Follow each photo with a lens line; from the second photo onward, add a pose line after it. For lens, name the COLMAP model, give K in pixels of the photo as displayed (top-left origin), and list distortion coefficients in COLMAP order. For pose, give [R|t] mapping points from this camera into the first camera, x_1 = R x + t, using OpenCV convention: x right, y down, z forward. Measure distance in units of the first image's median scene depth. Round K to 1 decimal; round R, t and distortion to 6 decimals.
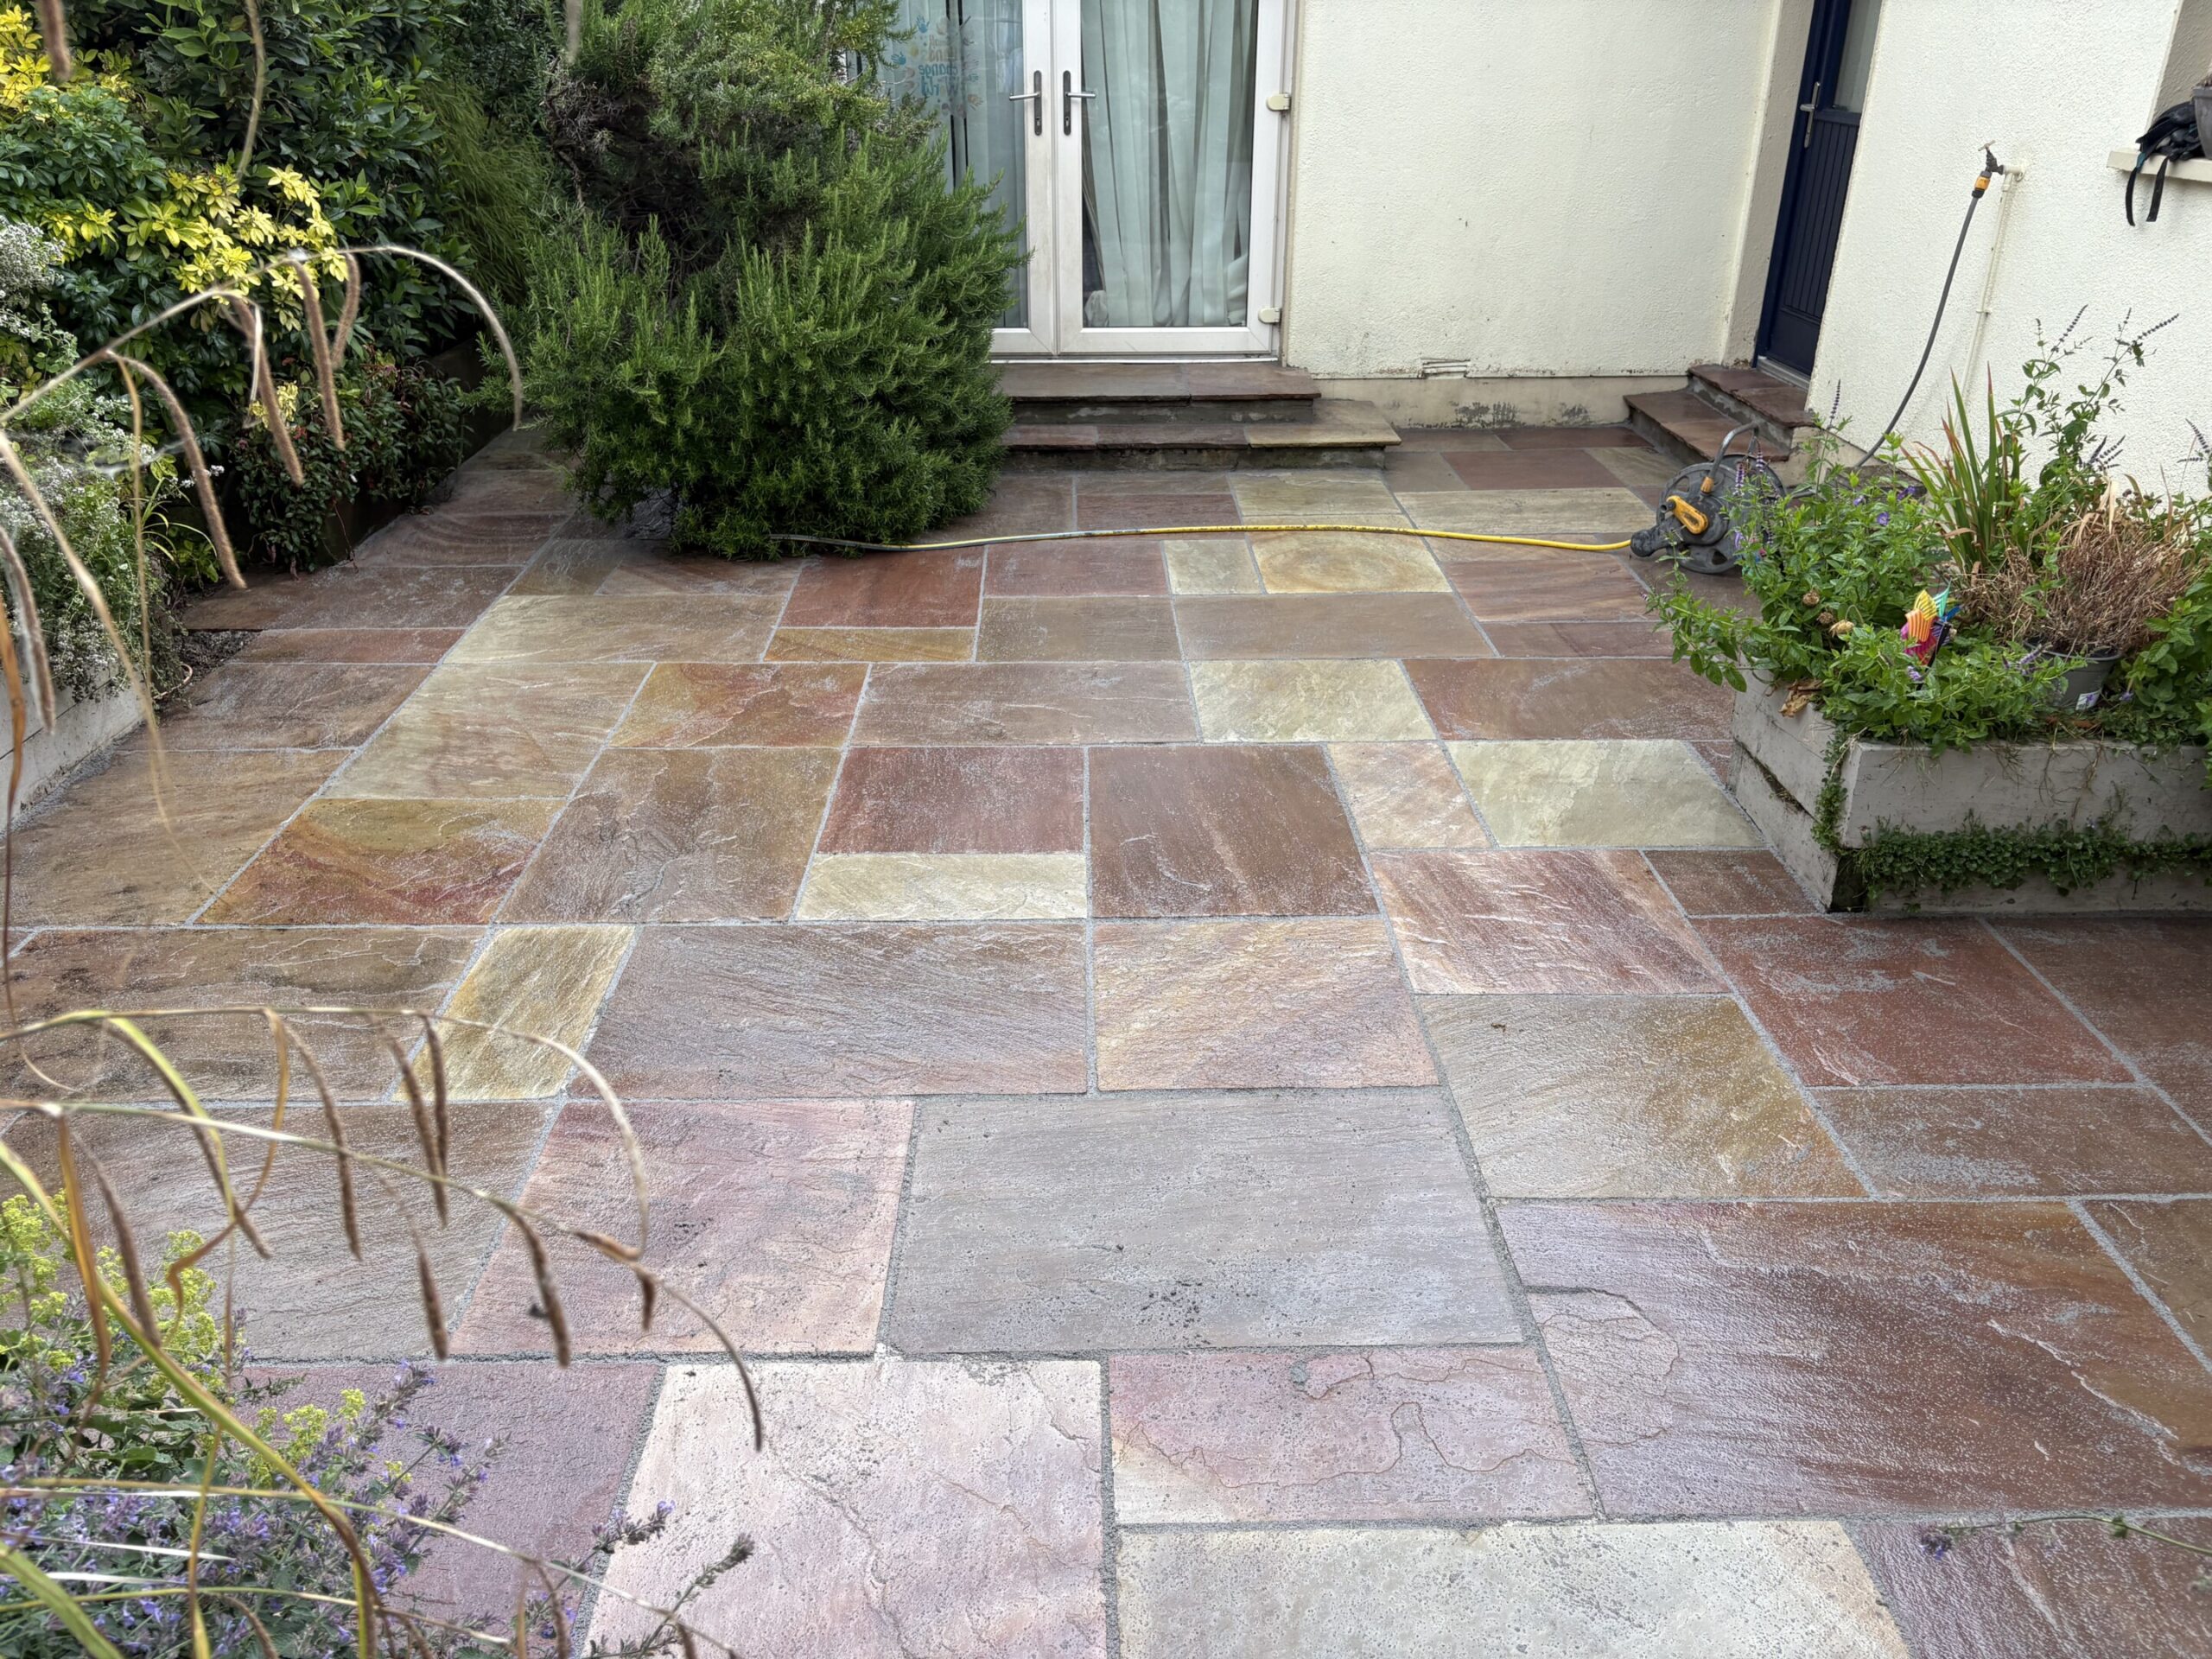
lens RADIAL K [[1671.5, 0, 1105.3], [0, 1671.5, 860.0], [0, 0, 1]] dist [0.049010, -0.047980]
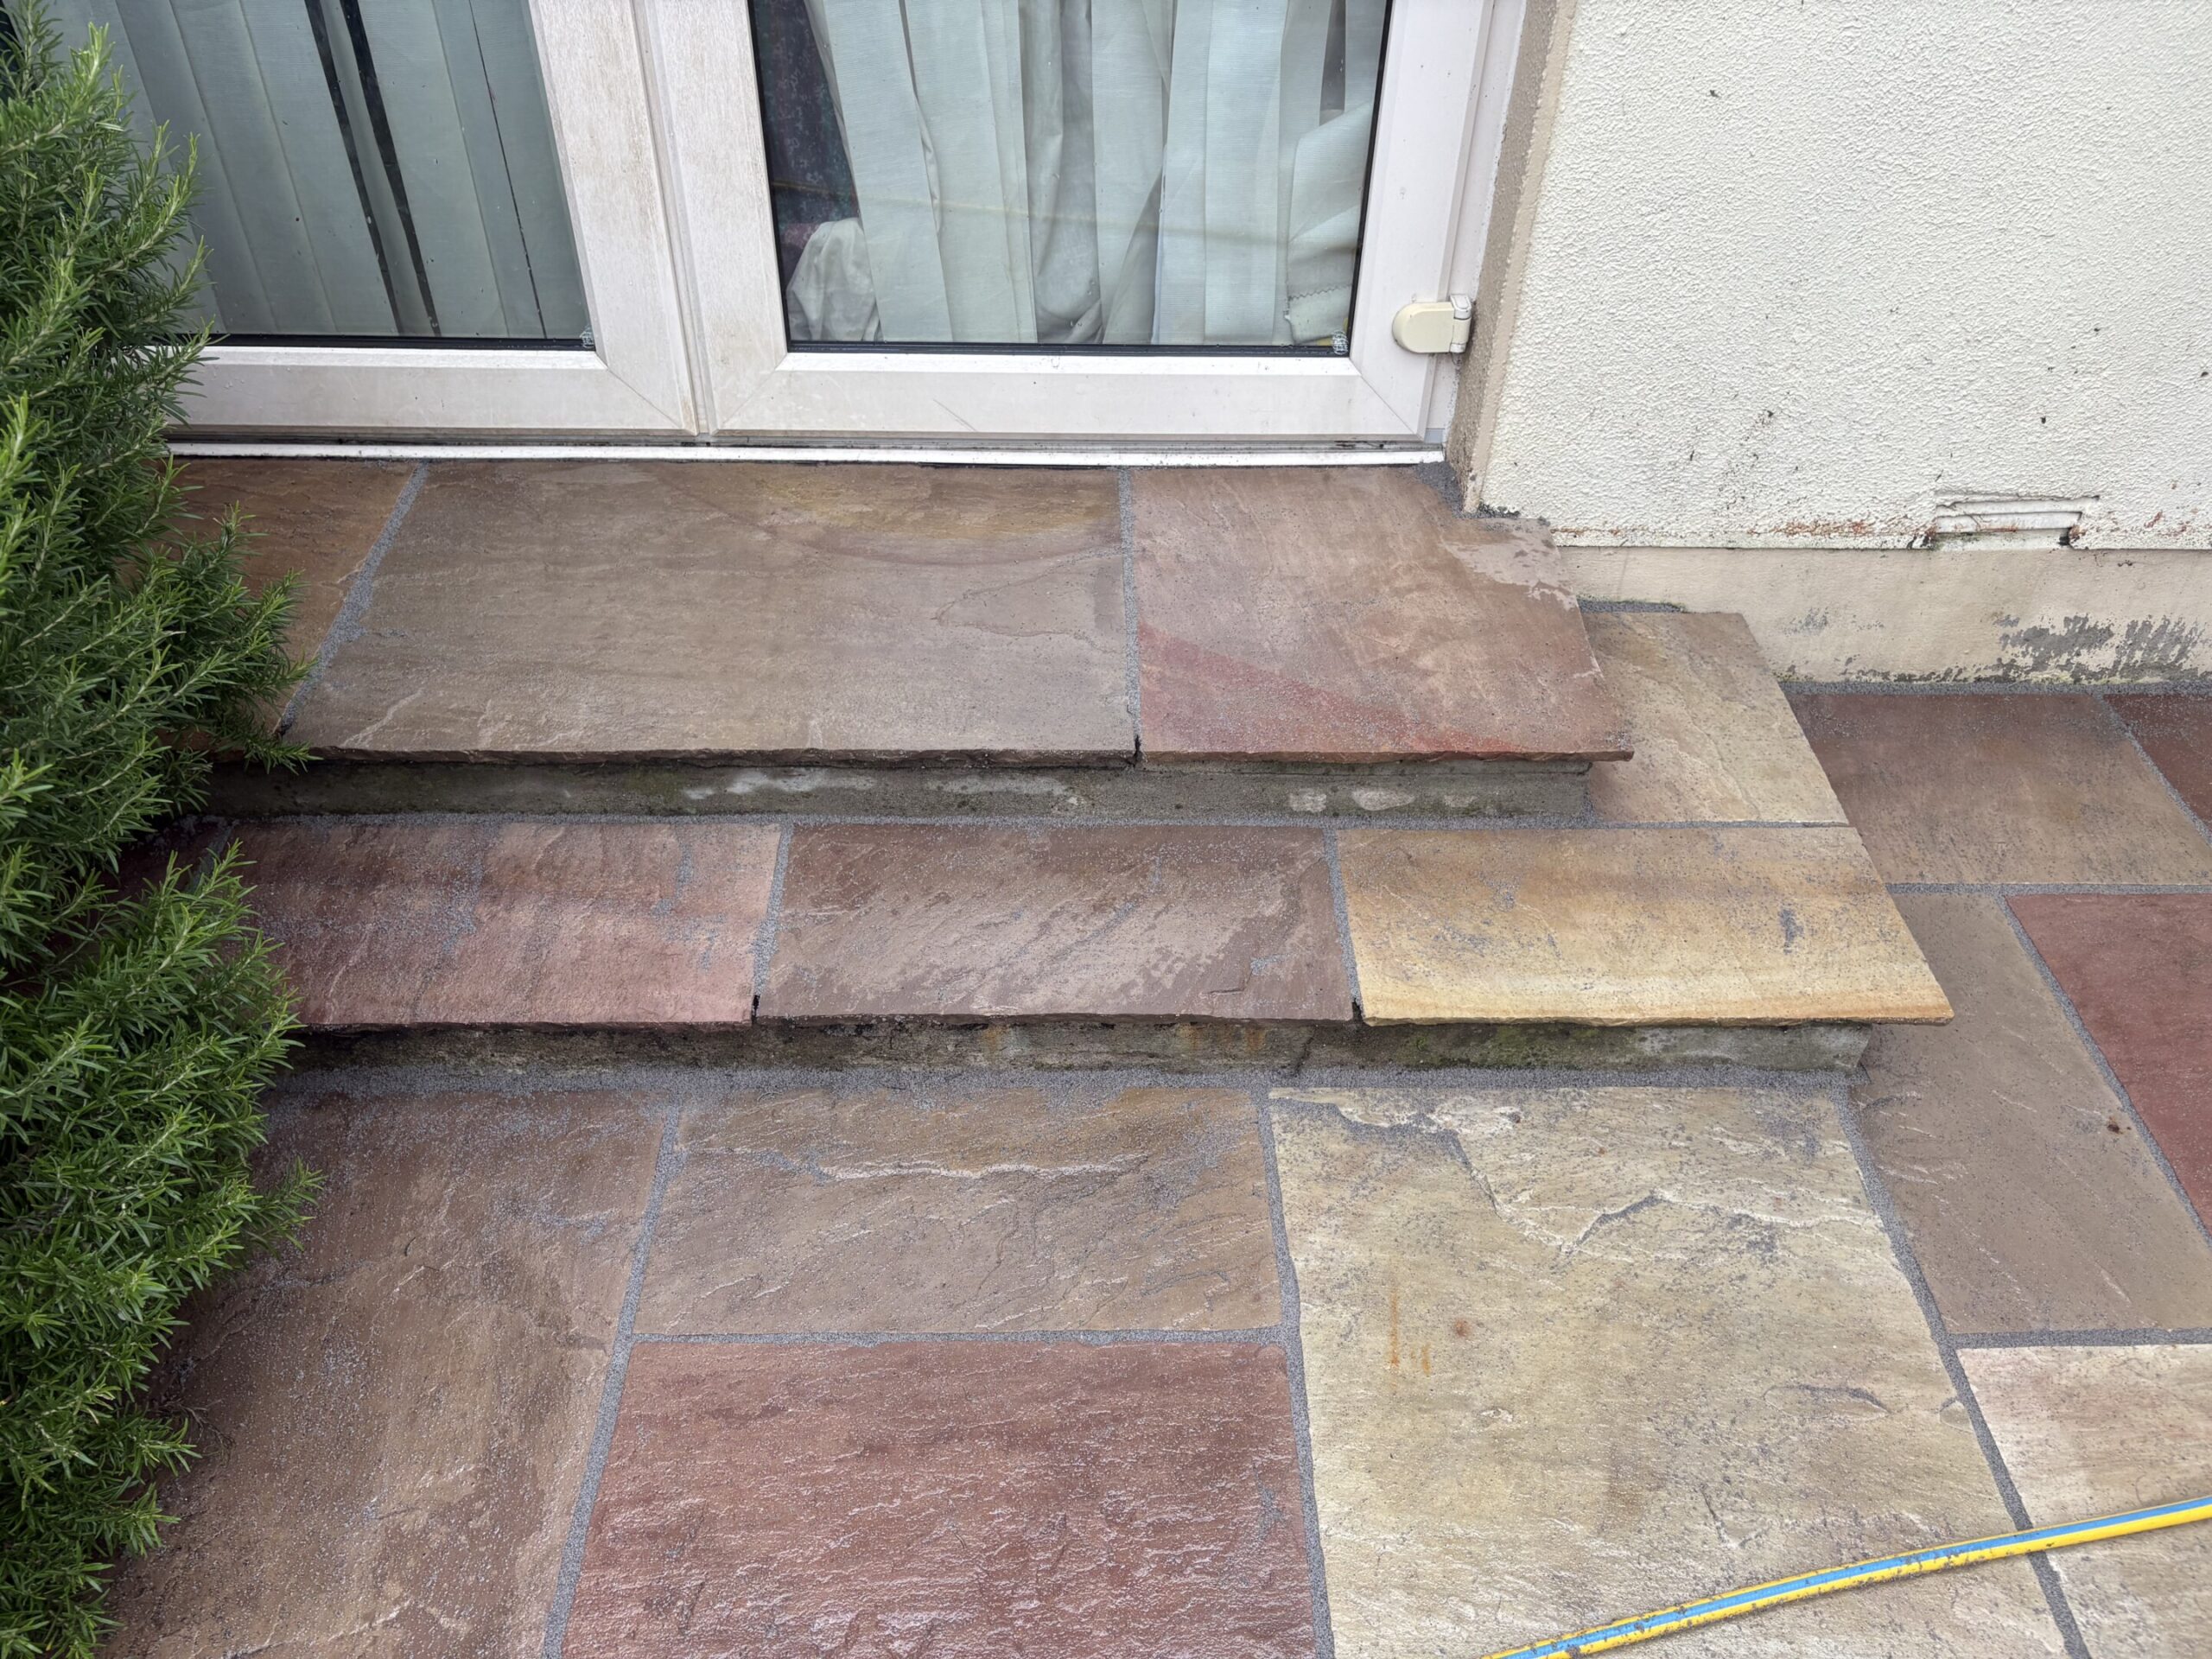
lens RADIAL K [[1671.5, 0, 1109.7], [0, 1671.5, 853.1], [0, 0, 1]] dist [0.049010, -0.047980]
pose [[0.999693, 0.022392, 0.010636, 0.063242], [-0.024341, 0.967899, 0.250158, -0.472039], [-0.004693, -0.250340, 0.968147, 1.071800]]
